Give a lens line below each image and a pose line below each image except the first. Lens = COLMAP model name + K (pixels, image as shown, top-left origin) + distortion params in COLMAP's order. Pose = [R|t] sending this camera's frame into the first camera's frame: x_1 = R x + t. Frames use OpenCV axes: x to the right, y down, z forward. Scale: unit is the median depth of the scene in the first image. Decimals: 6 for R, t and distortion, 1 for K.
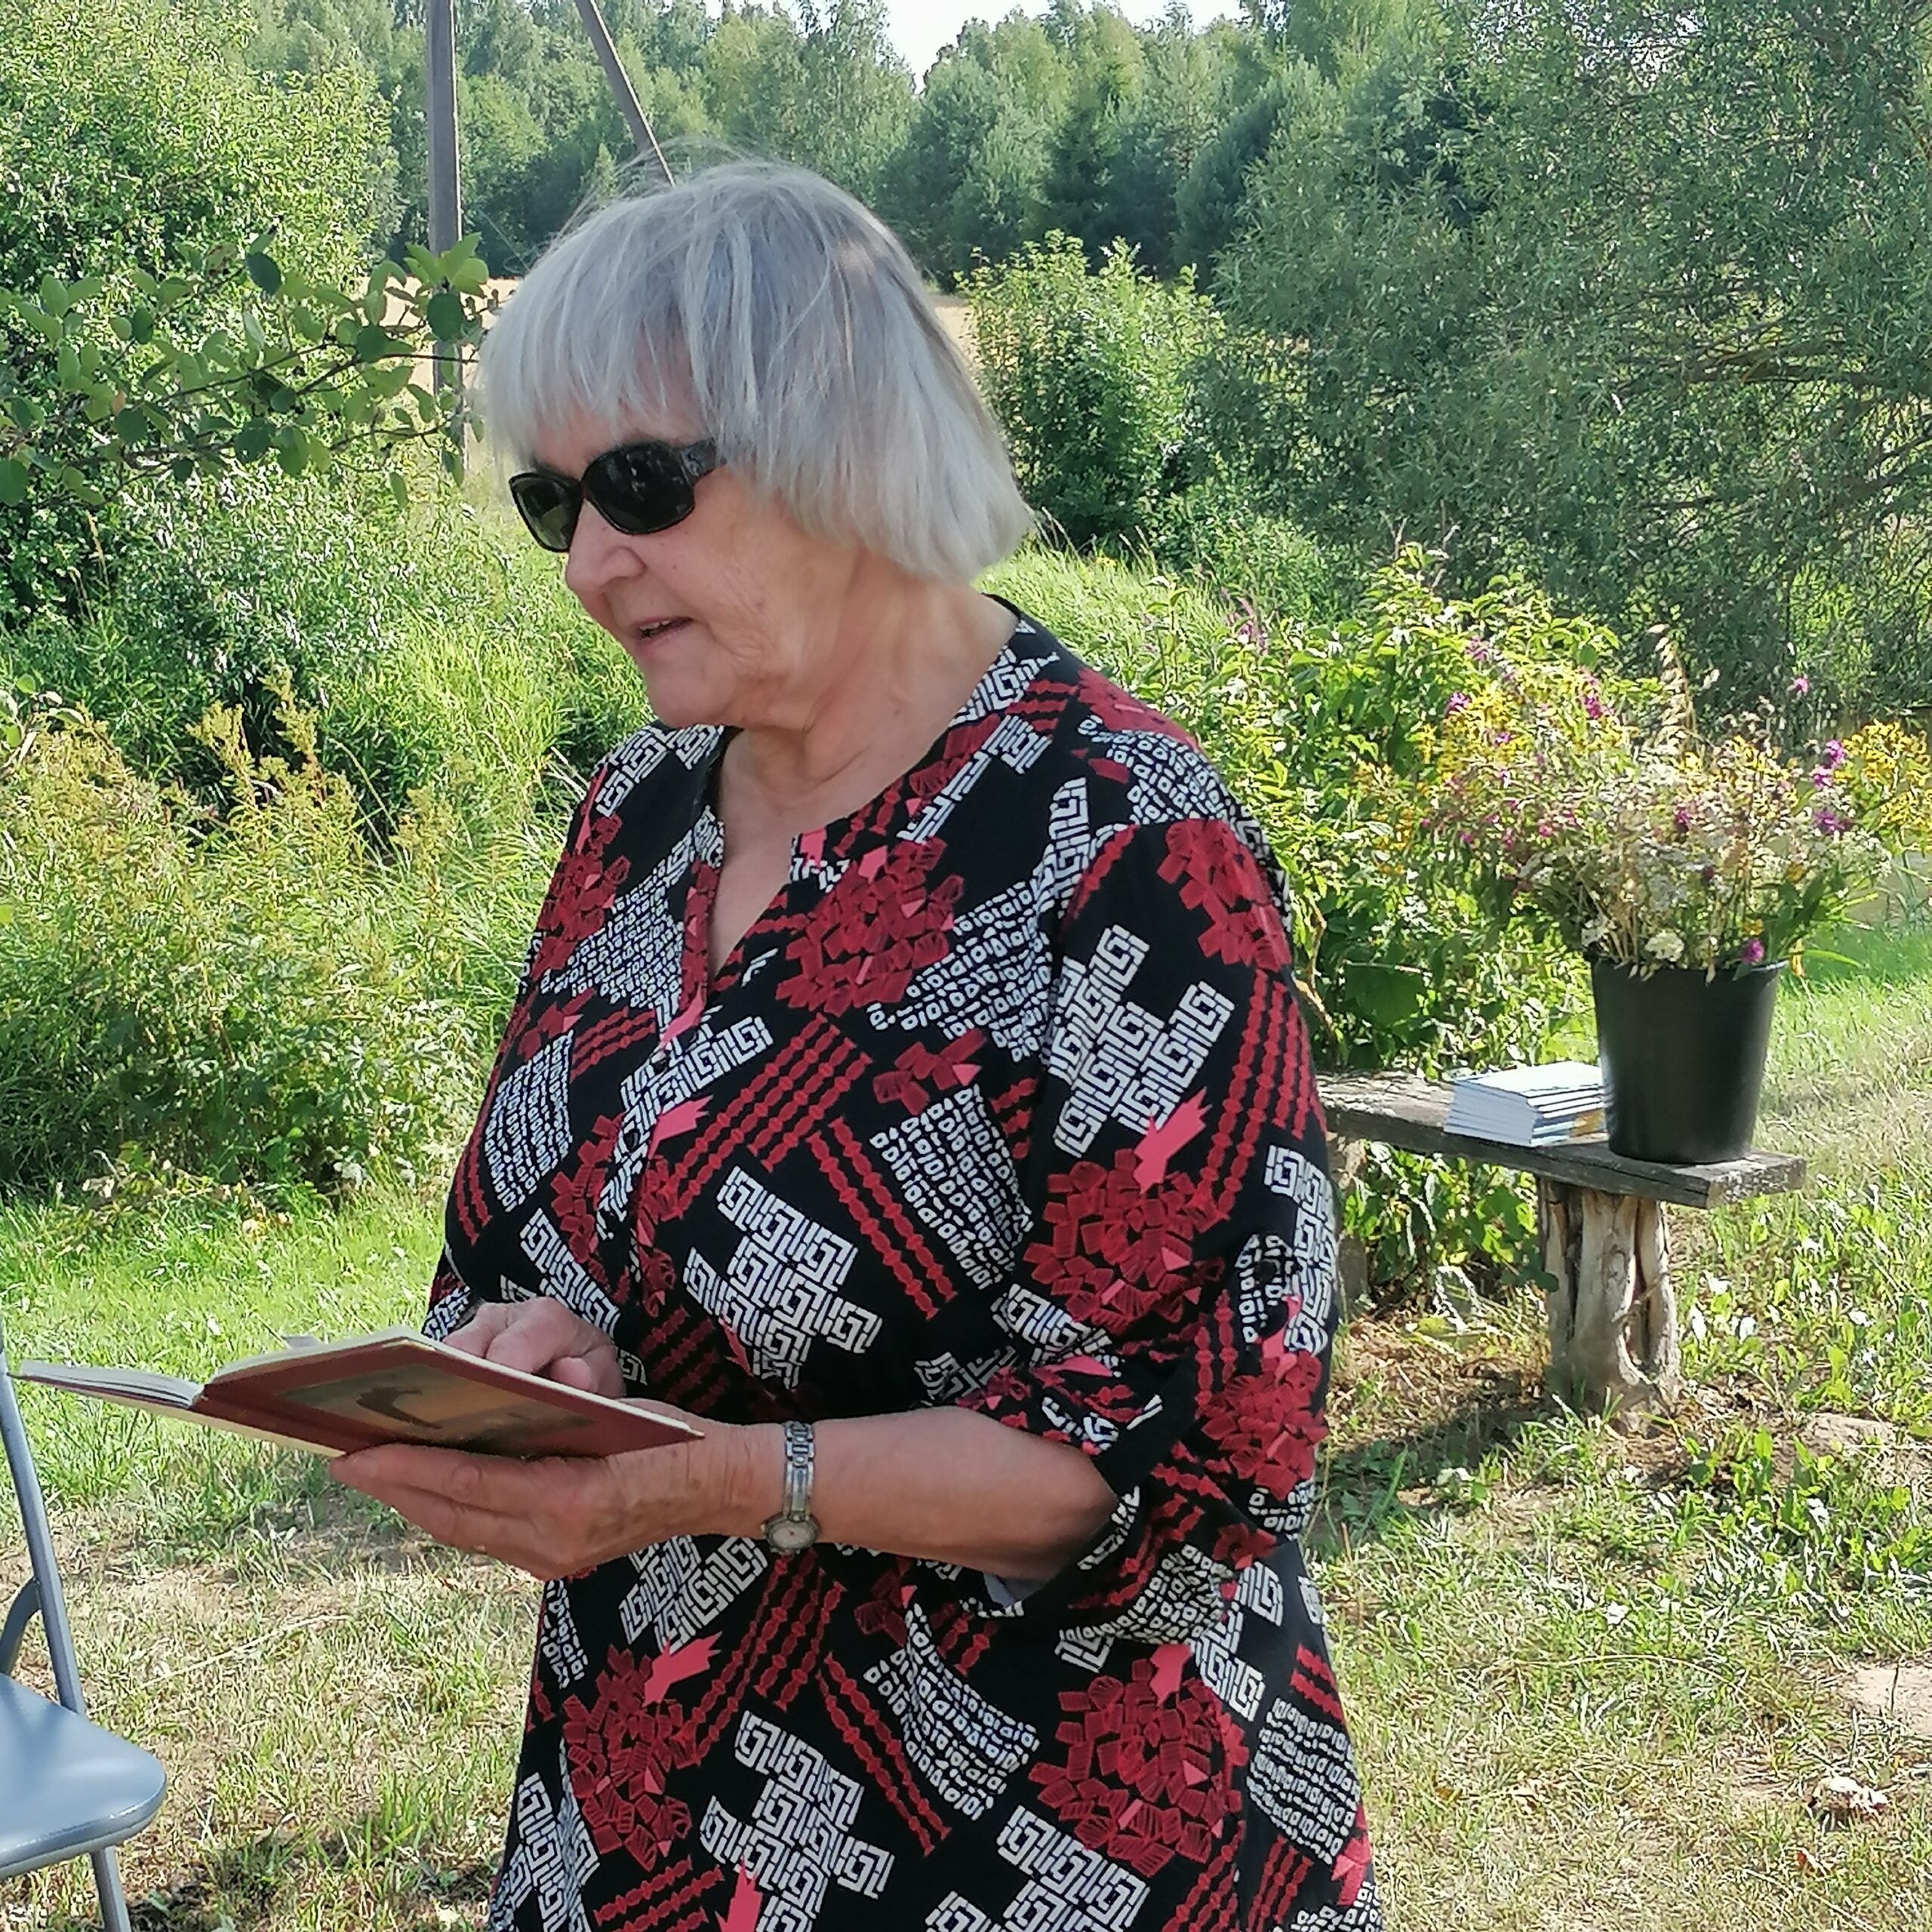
lens RADIAL K [[4033.4, 0, 959.9], [0, 4033.4, 895.9], [0, 0, 1]] dist [0.073152, 0.000000]
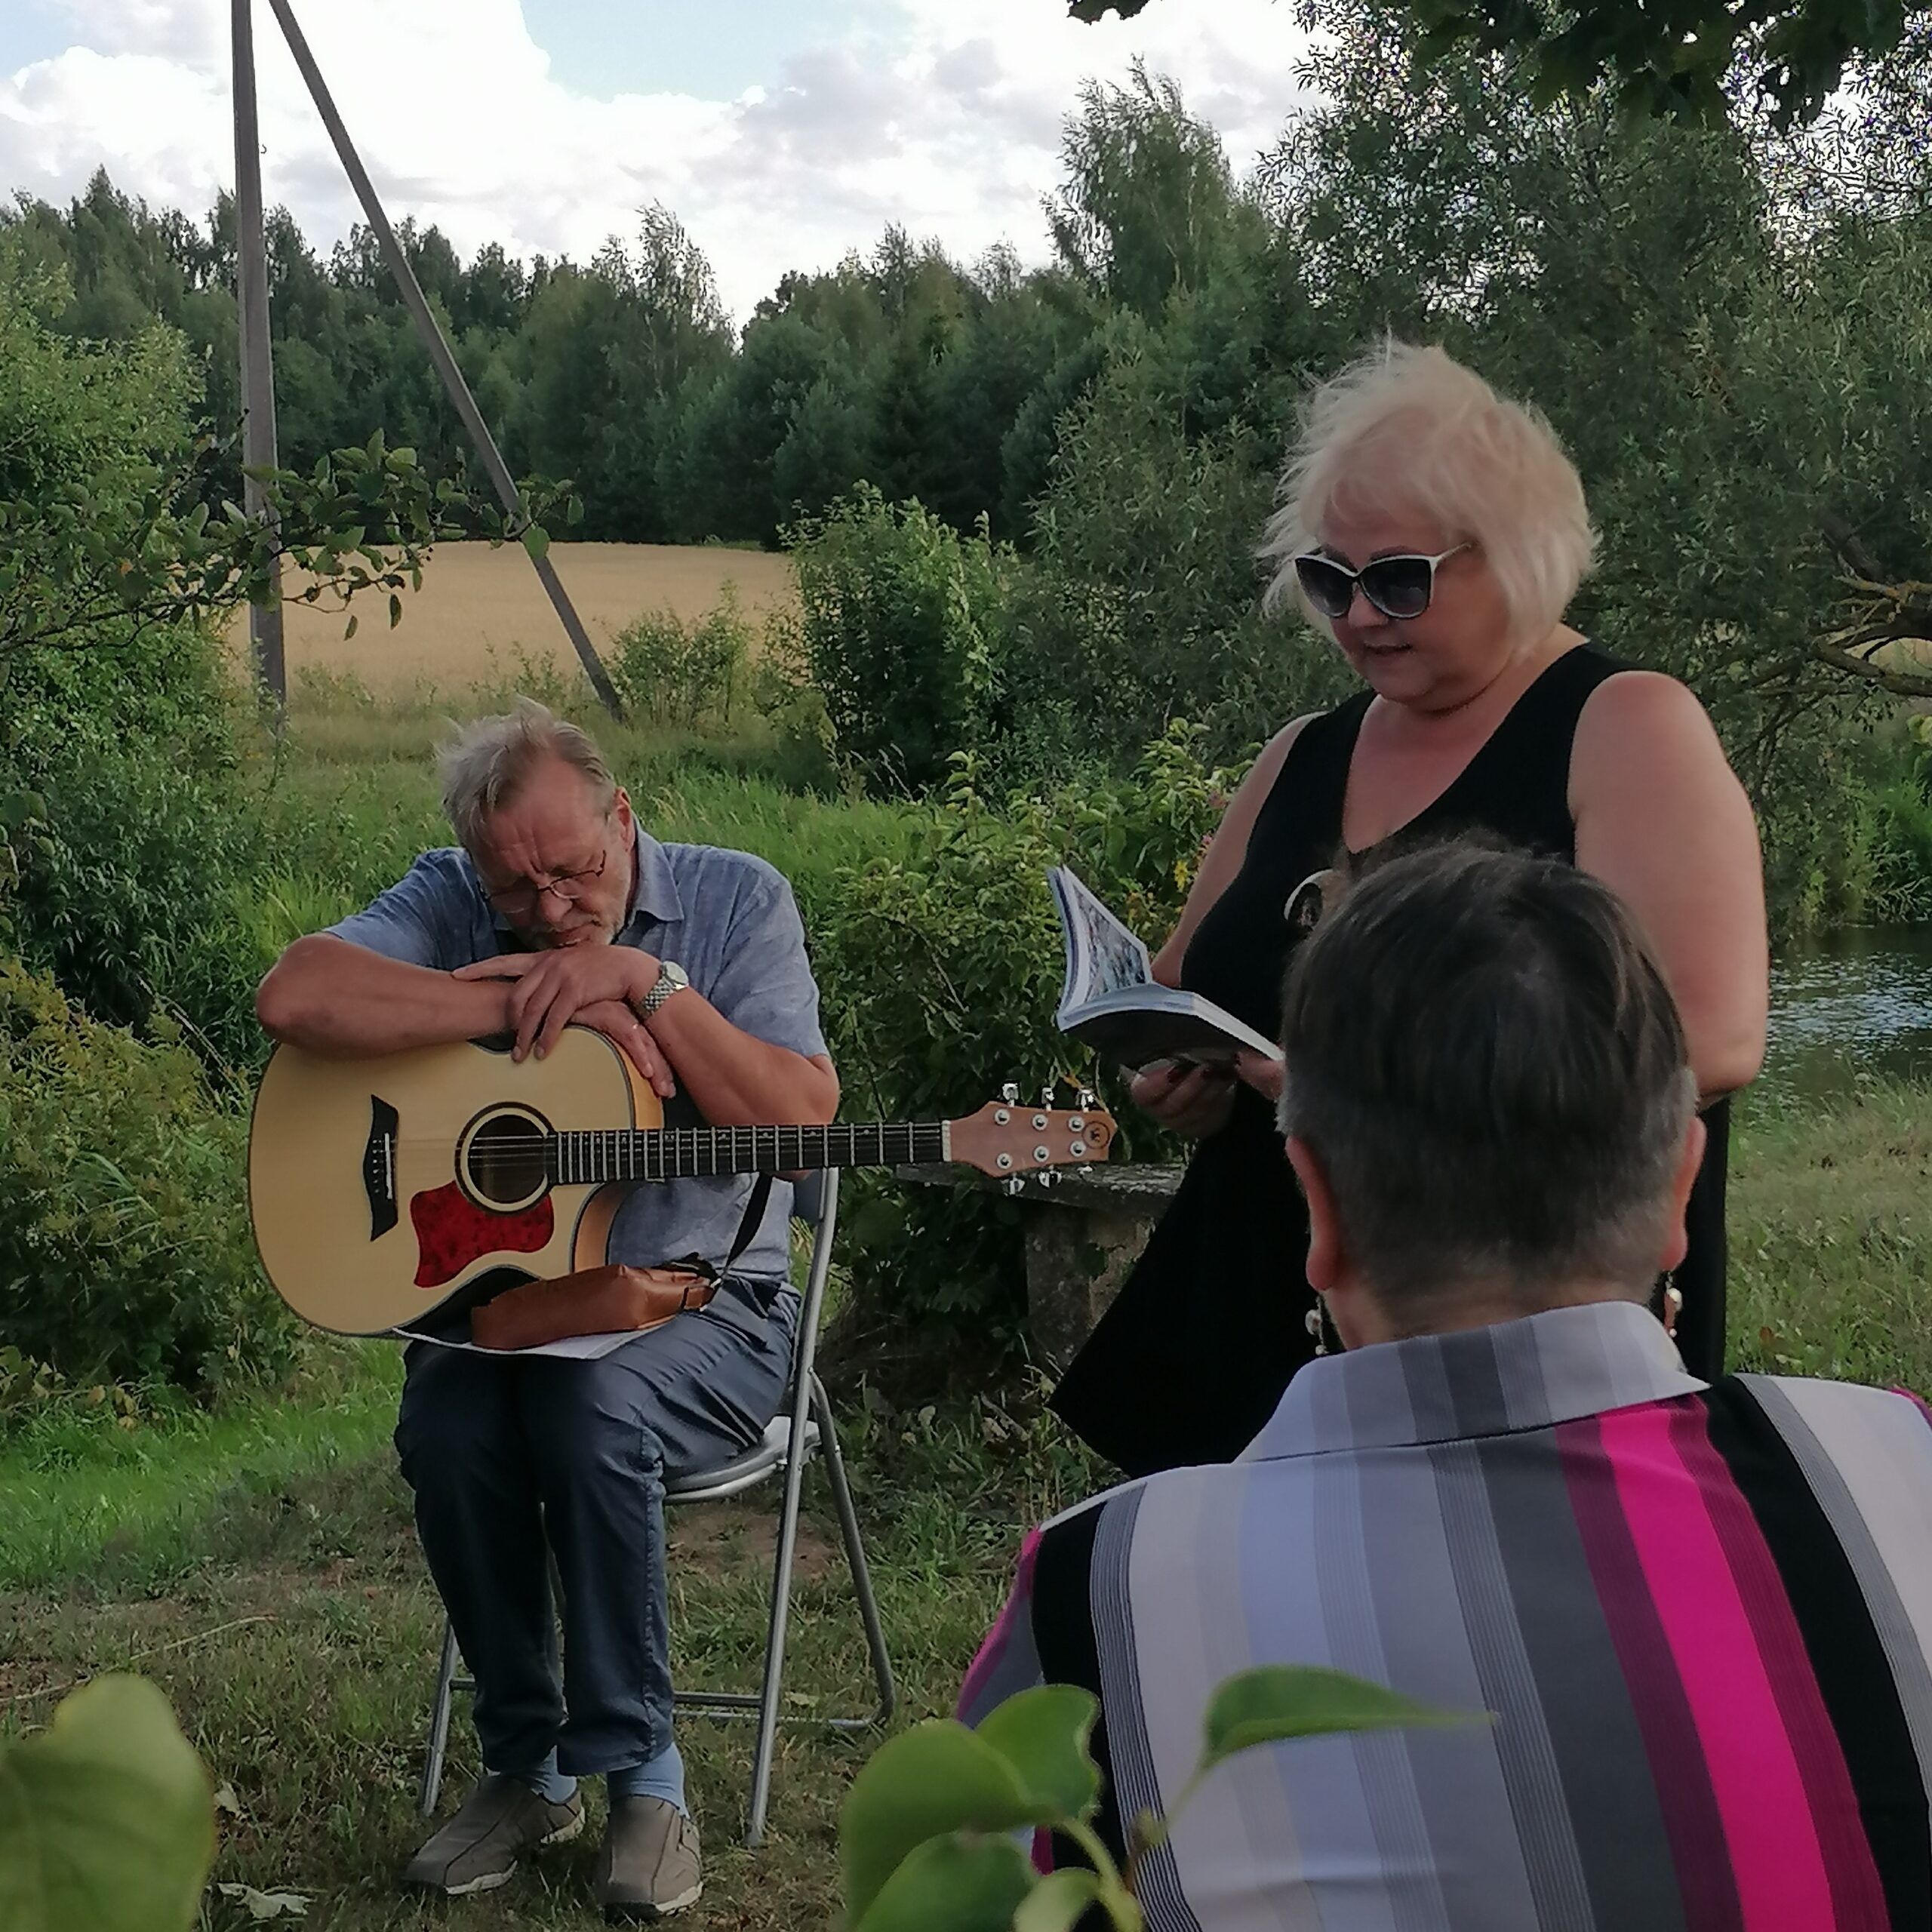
lens RADIAL K [[4331.5, 0, 1011.3], [0, 4331.5, 915.7], [0, 0, 1]] dist [0.086393, 0.000000]
pose [[0.998425, -0.025203, 0.050129, 0.000729], [0.028443, 0.997479, -0.065016, 0.052328], [-0.048364, 0.066339, 0.996624, -0.250120]]
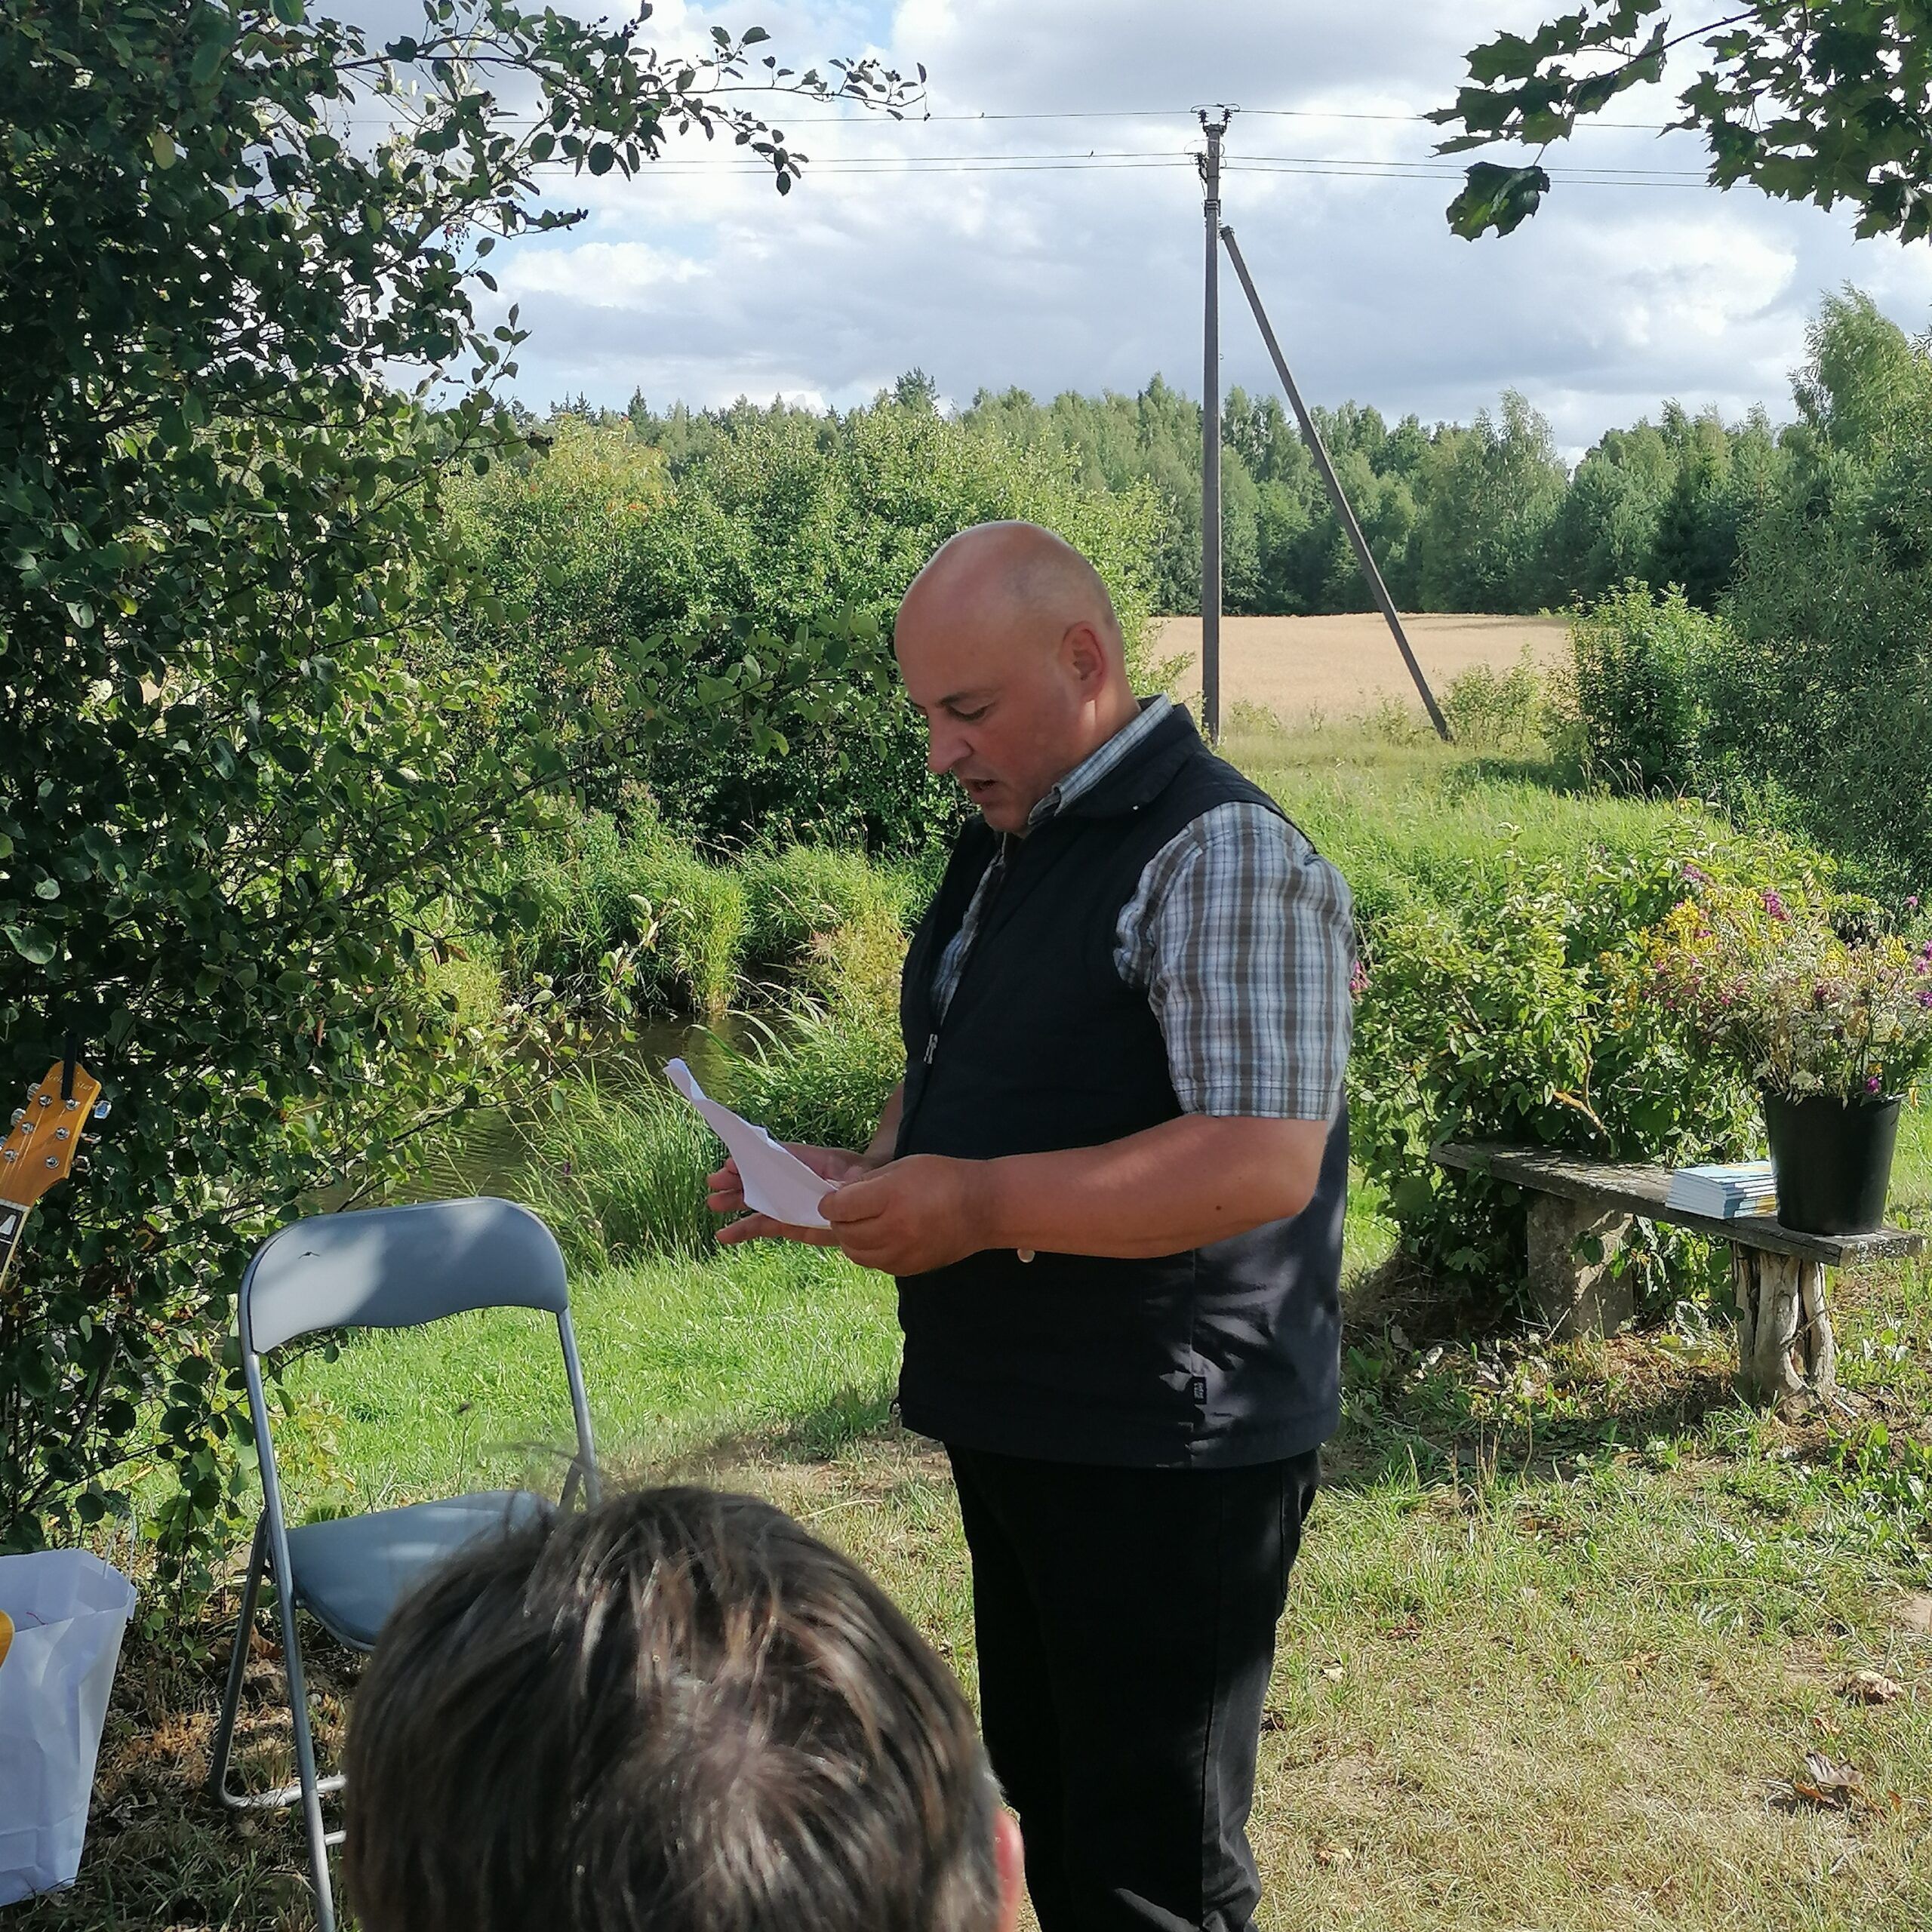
lens RADIAL K [[2745.1, 0, 979.2], [0, 2745.1, 972.6], [0, 0, 1]] dist [0.075786, 0.000000]
pose [[0.973088, 0.010841, -0.230180, 0.101801], [-0.015952, 0.999666, -0.020356, -0.001265], [0.229883, 0.023480, 0.972935, -0.015678]]
